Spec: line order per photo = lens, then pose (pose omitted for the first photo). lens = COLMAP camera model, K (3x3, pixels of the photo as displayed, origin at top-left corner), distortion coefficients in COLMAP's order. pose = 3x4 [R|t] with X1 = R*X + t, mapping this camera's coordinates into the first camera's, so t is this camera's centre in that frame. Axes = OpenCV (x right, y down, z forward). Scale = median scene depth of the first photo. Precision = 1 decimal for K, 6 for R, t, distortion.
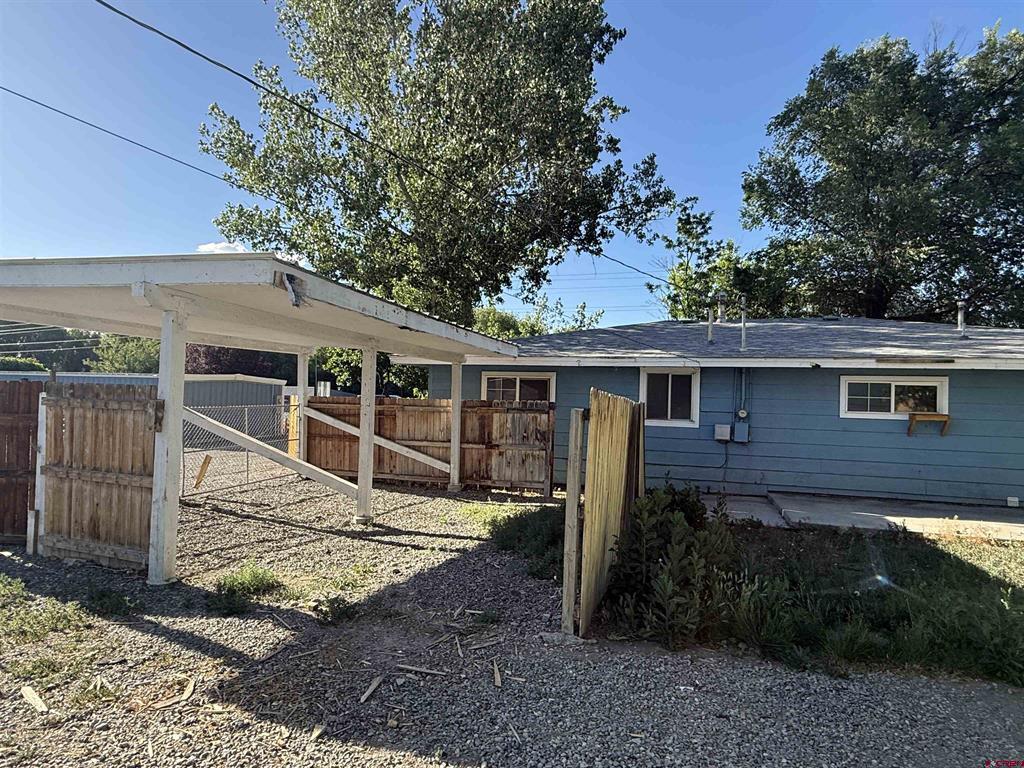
lens RADIAL K [[587.2, 0, 512.4], [0, 587.2, 384.0], [0, 0, 1]] dist [-0.001731, 0.000761]
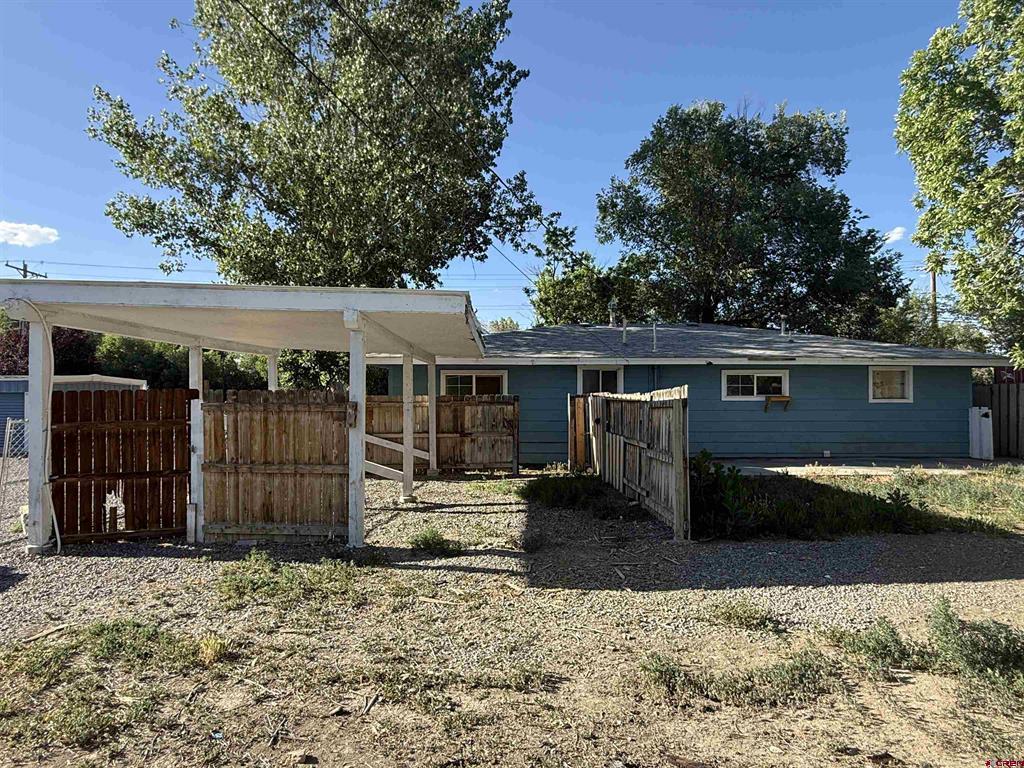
lens RADIAL K [[587.2, 0, 509.9], [0, 587.2, 386.2], [0, 0, 1]] dist [-0.001731, 0.000761]
pose [[0.951299, -0.023512, 0.307372, -0.231226], [0.018264, 0.999634, 0.019942, -0.008989], [-0.307729, -0.013357, 0.951380, -0.103371]]
